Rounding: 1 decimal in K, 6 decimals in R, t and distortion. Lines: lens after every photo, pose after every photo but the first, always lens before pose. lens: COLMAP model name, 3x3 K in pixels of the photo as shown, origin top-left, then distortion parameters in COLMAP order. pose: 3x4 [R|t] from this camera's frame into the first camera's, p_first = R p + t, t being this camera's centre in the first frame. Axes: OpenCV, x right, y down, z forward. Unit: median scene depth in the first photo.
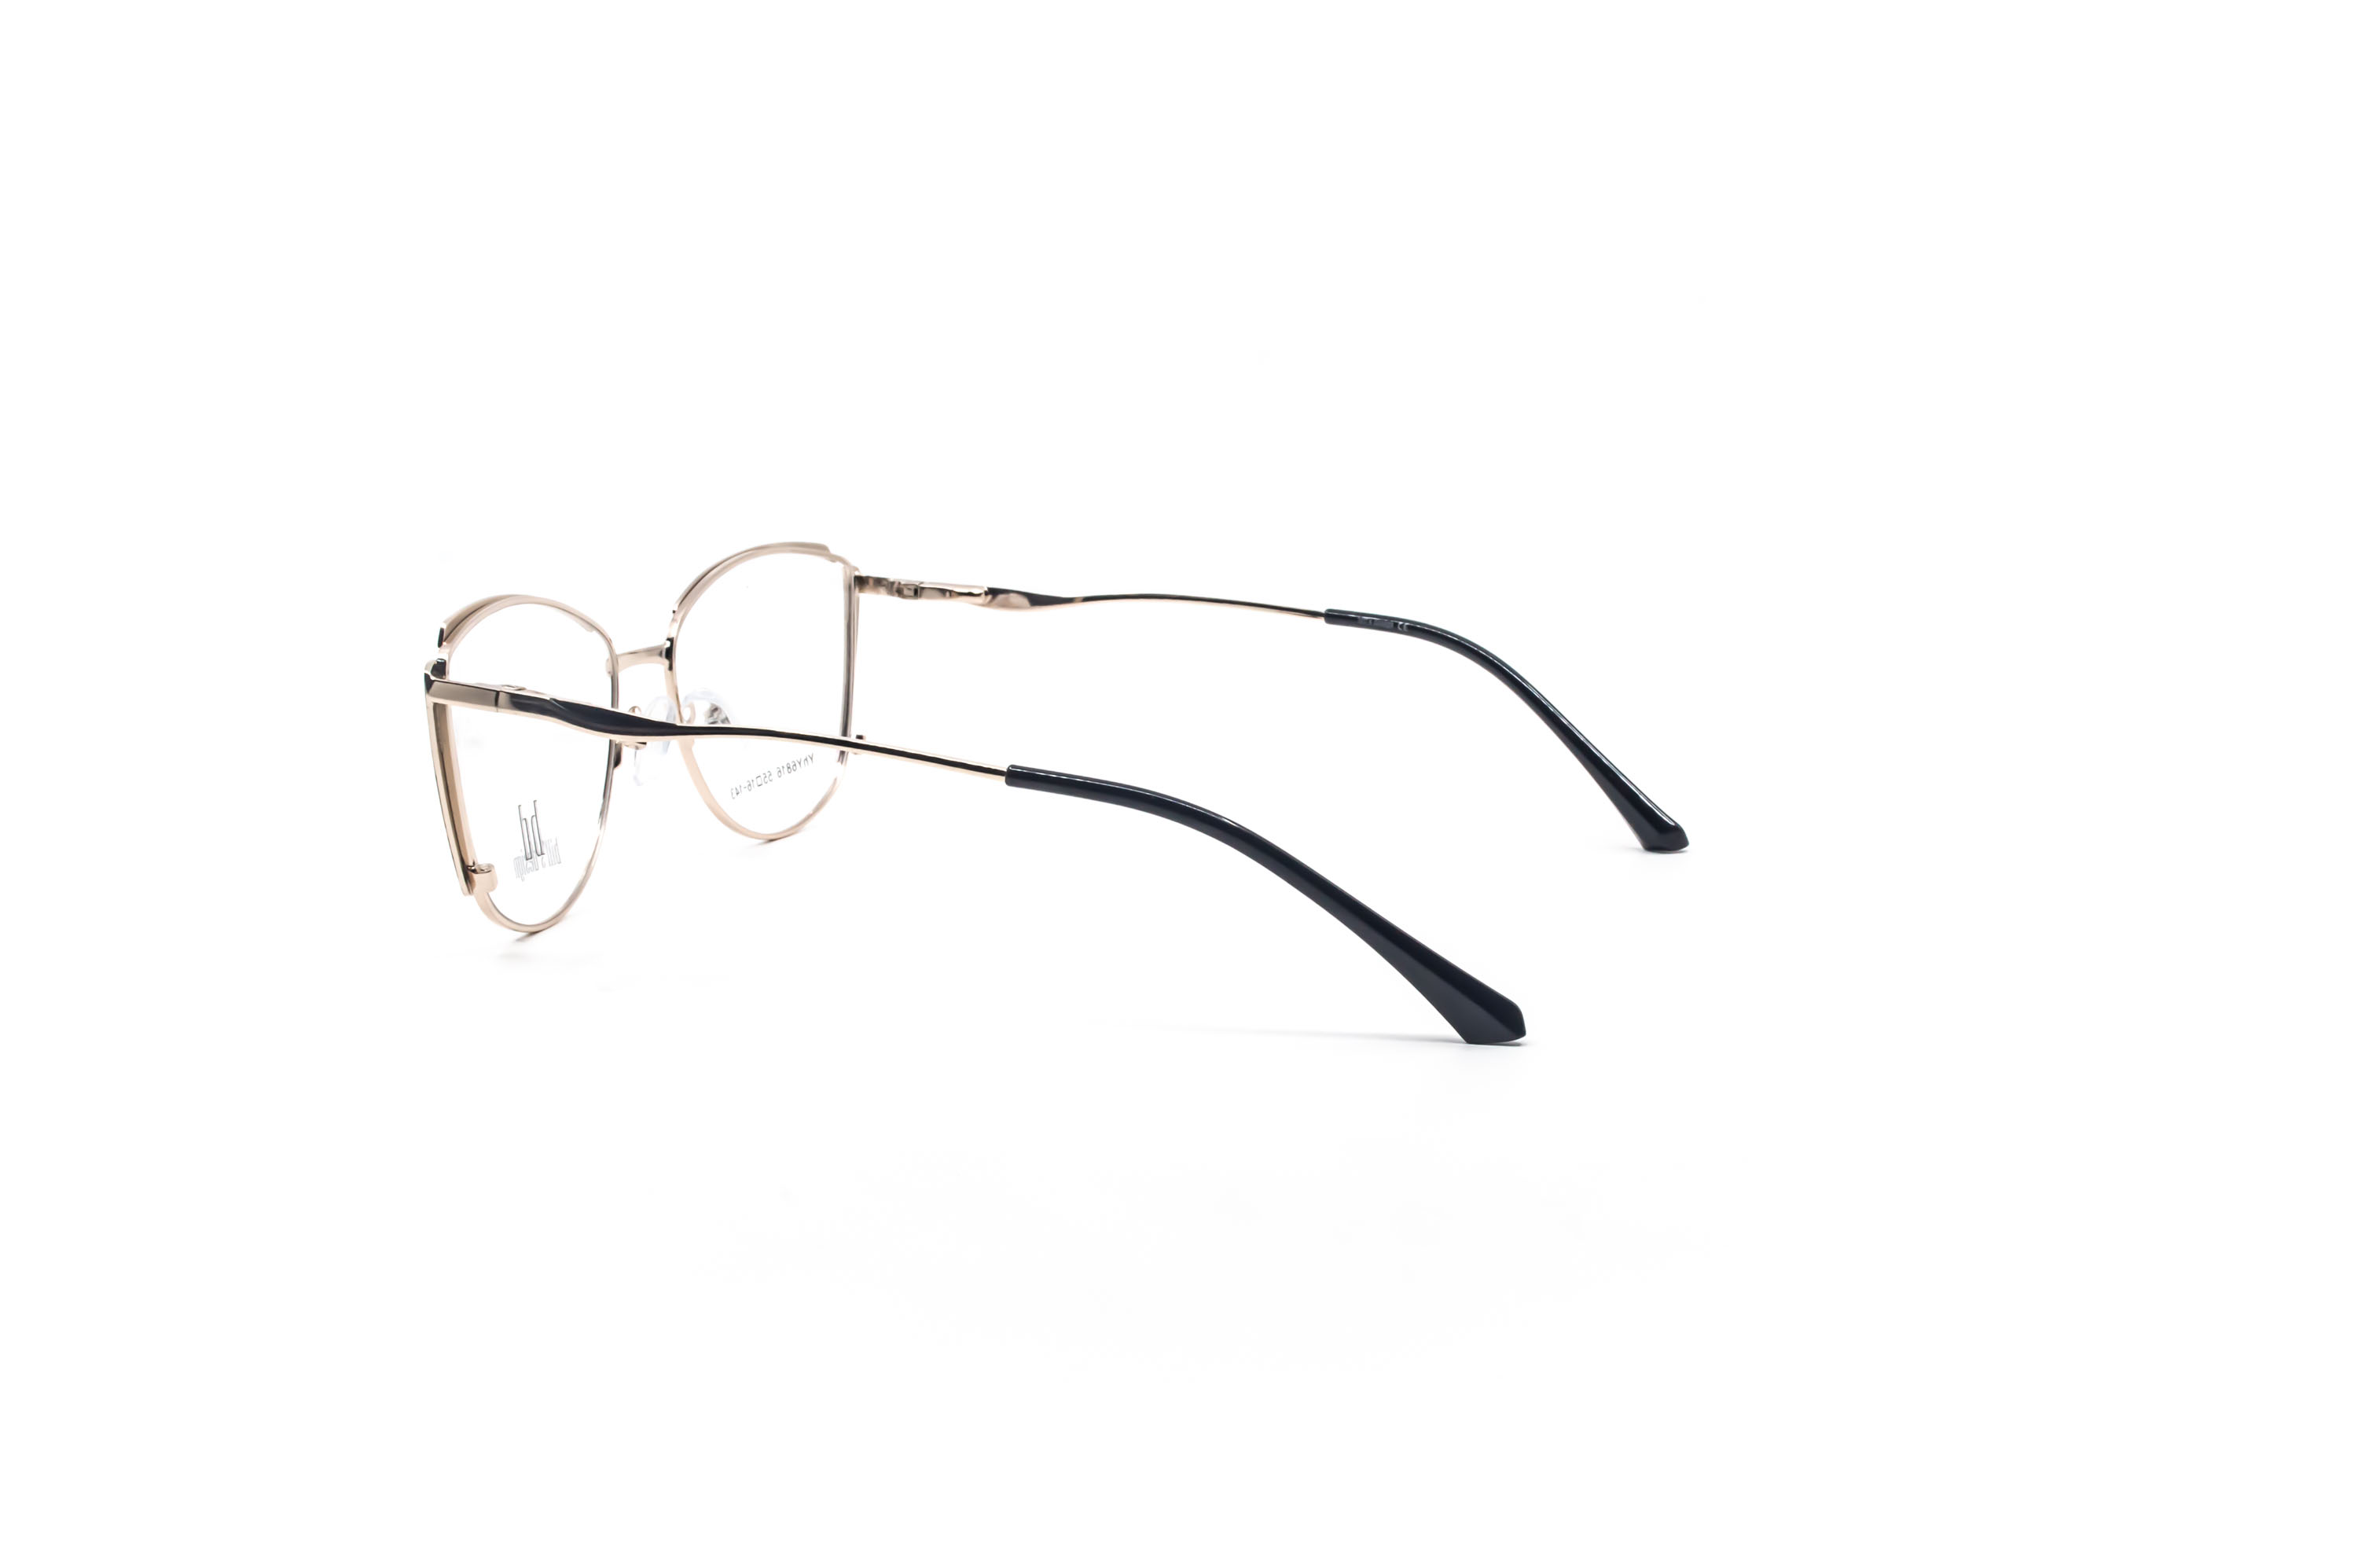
lens RADIAL K [[3017.7, 0, 1185.4], [0, 3017.7, 786.7], [0, 0, 1]] dist [-0.045381, 0.000000]
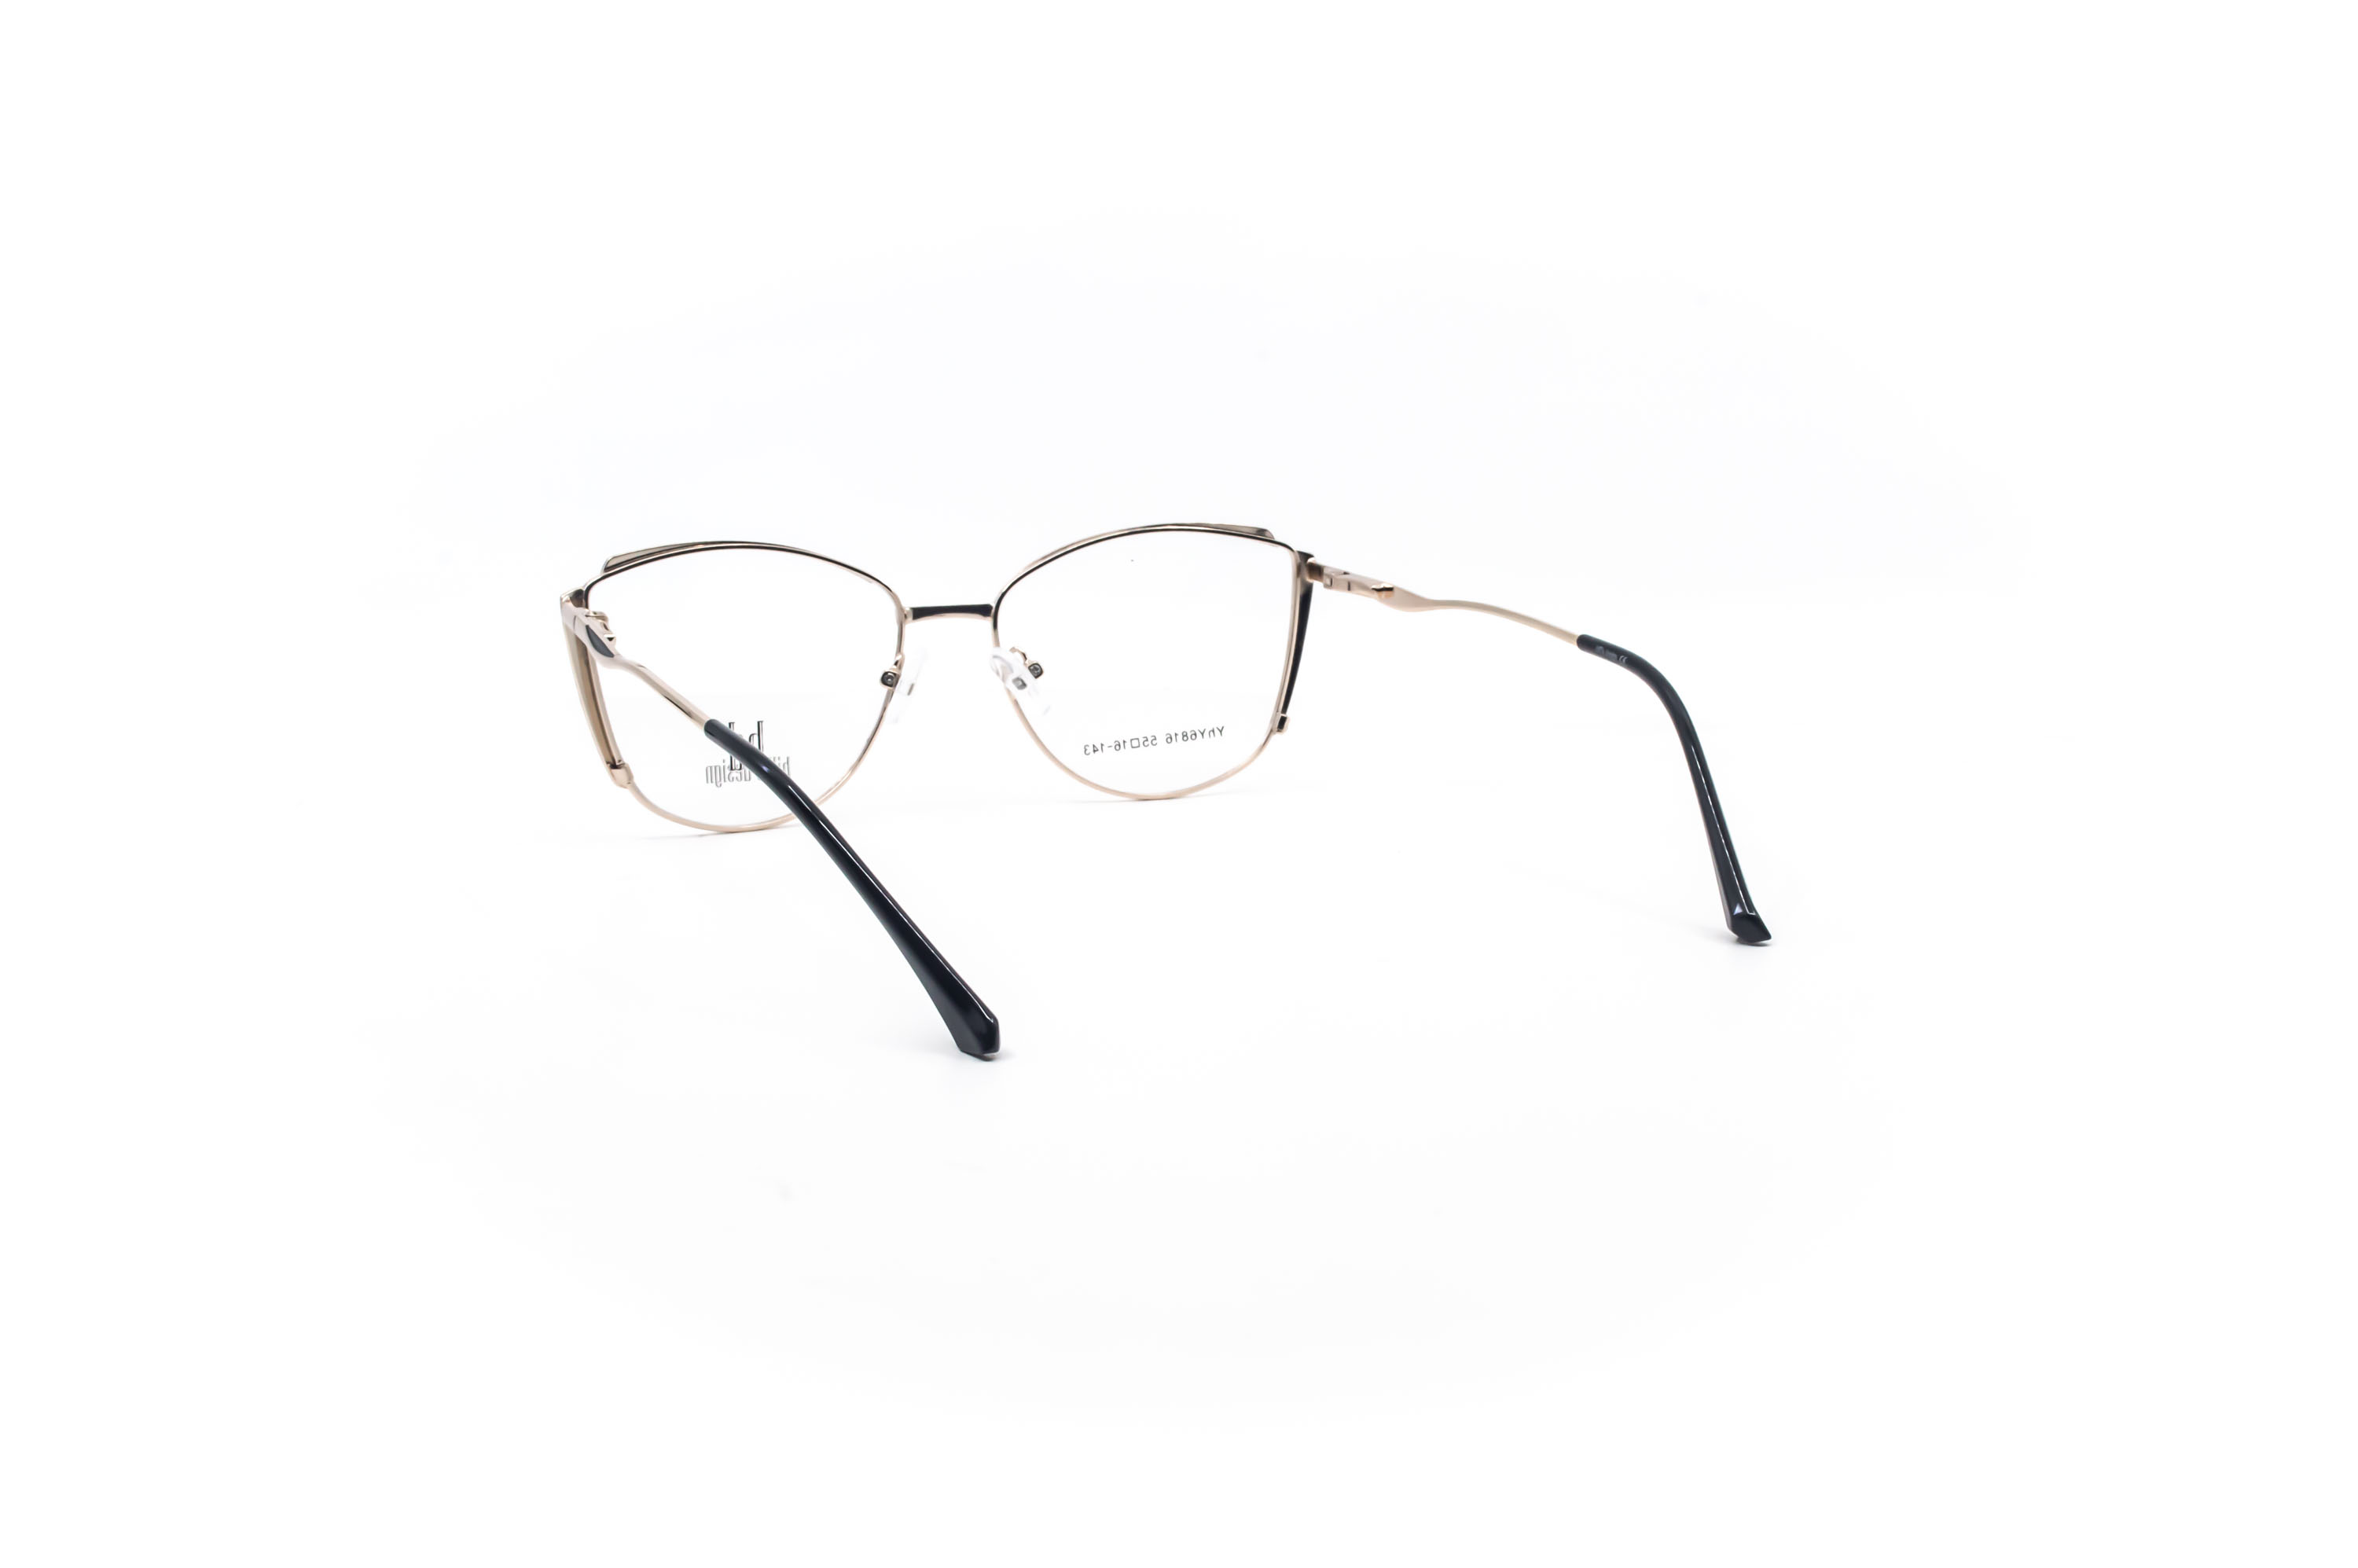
lens RADIAL K [[3017.7, 0, 1171.5], [0, 3017.7, 770.9], [0, 0, 1]] dist [-0.045381, 0.000000]
pose [[0.693755, 0.127218, -0.708886, 0.661008], [-0.126181, 0.990521, 0.054273, -0.054684], [0.709071, 0.051795, 0.703232, 0.271571]]
